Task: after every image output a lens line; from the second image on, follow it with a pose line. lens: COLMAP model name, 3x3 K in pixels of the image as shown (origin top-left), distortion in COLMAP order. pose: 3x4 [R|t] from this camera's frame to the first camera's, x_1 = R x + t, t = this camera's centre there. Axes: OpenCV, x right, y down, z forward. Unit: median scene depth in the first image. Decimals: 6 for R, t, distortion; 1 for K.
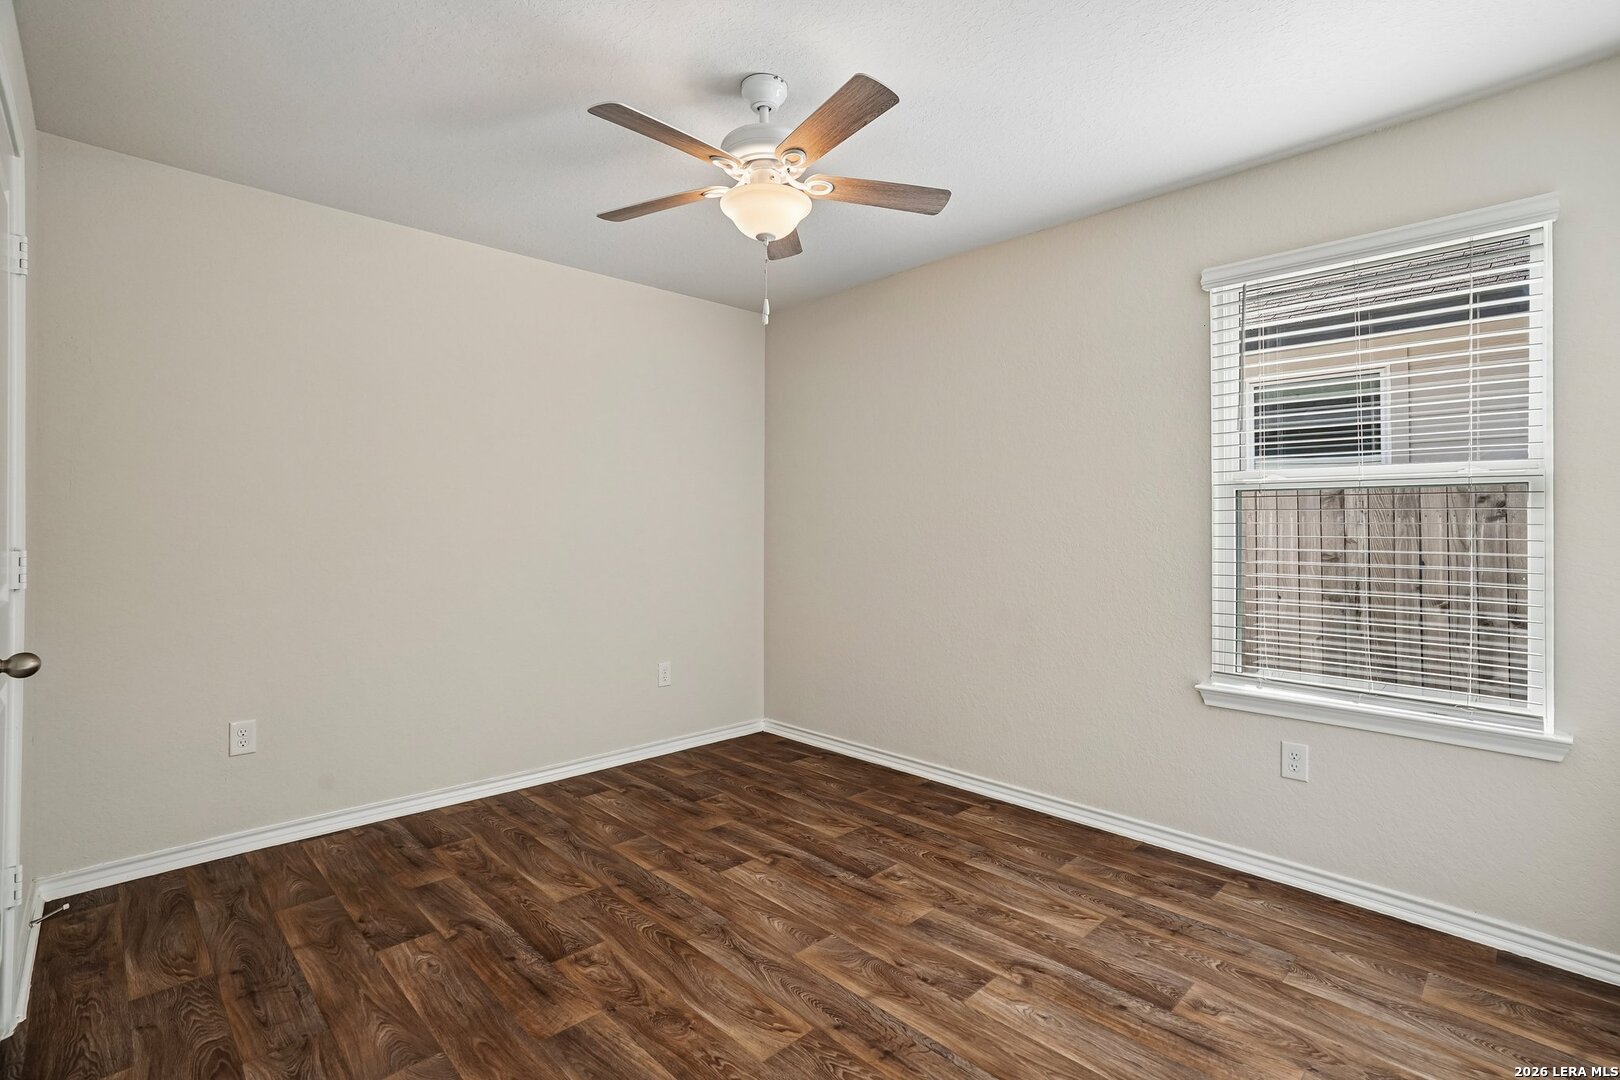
lens RADIAL K [[760.6, 0, 810.6], [0, 760.6, 528.8], [0, 0, 1]] dist [-0.048041, 0.028351]
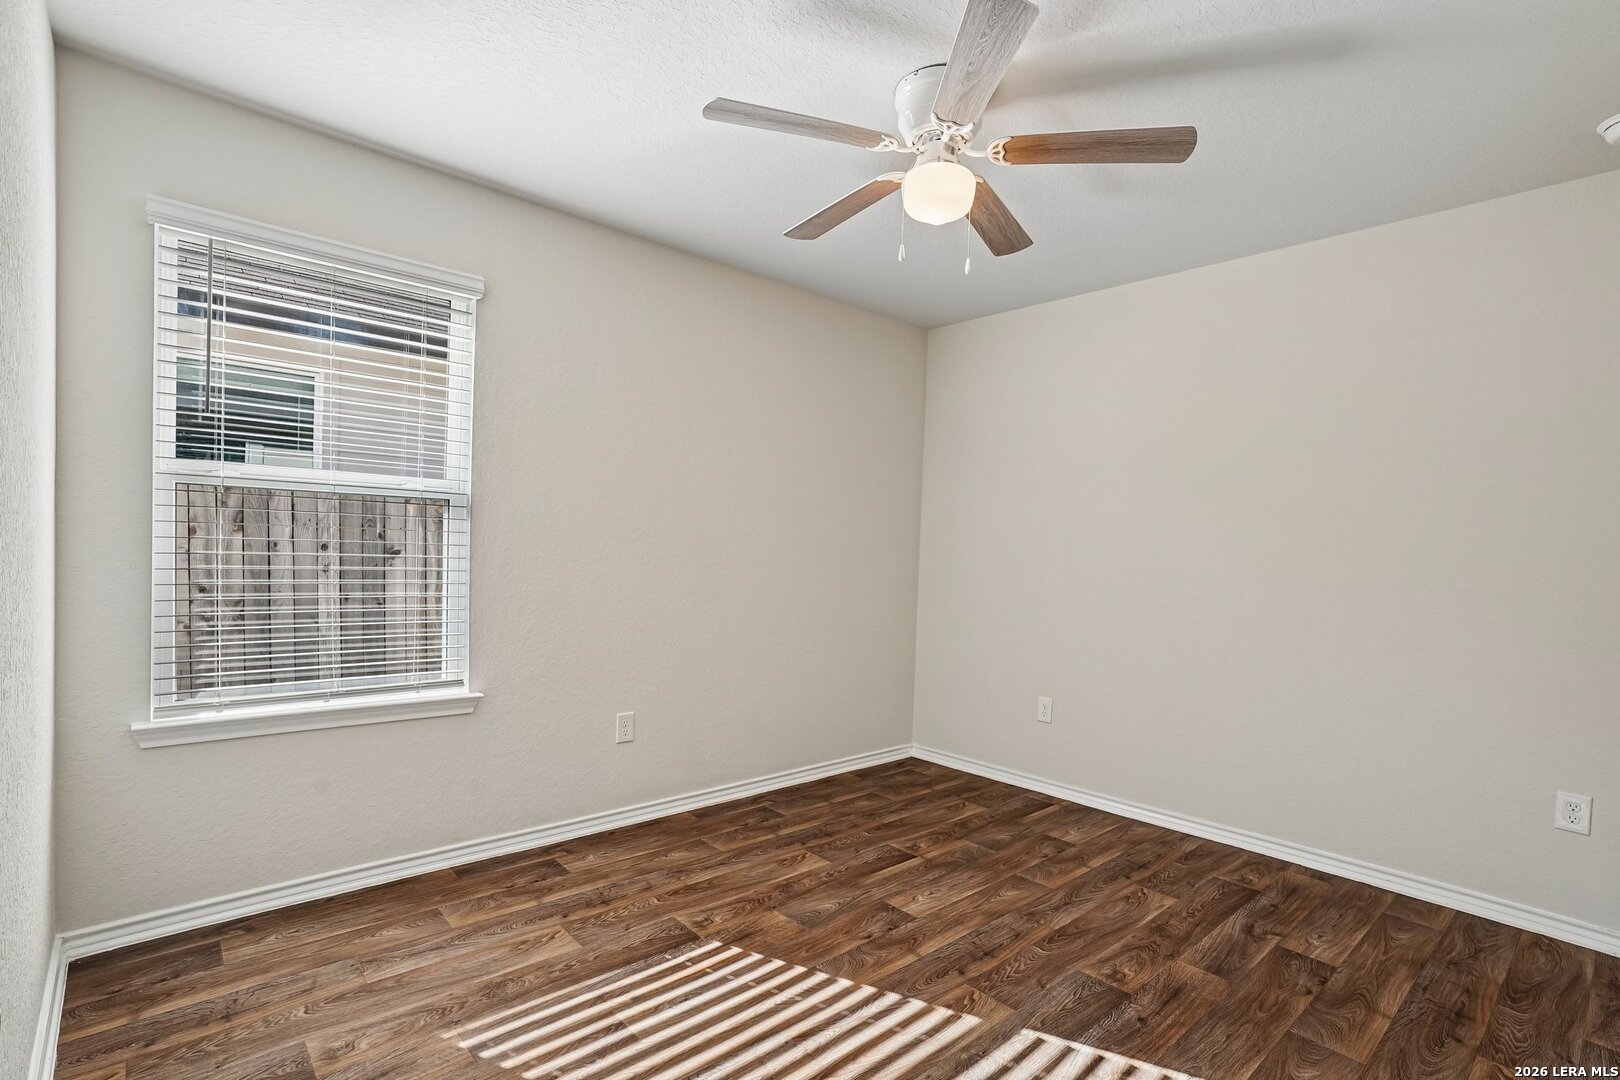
lens RADIAL K [[774.3, 0, 825.2], [0, 774.3, 568.7], [0, 0, 1]] dist [-0.047375, 0.028675]
pose [[0.034617, -0.030362, 0.998939, -0.351487], [-0.028217, 0.999110, 0.031345, -0.002242], [-0.999002, -0.029272, 0.033729, 0.359718]]
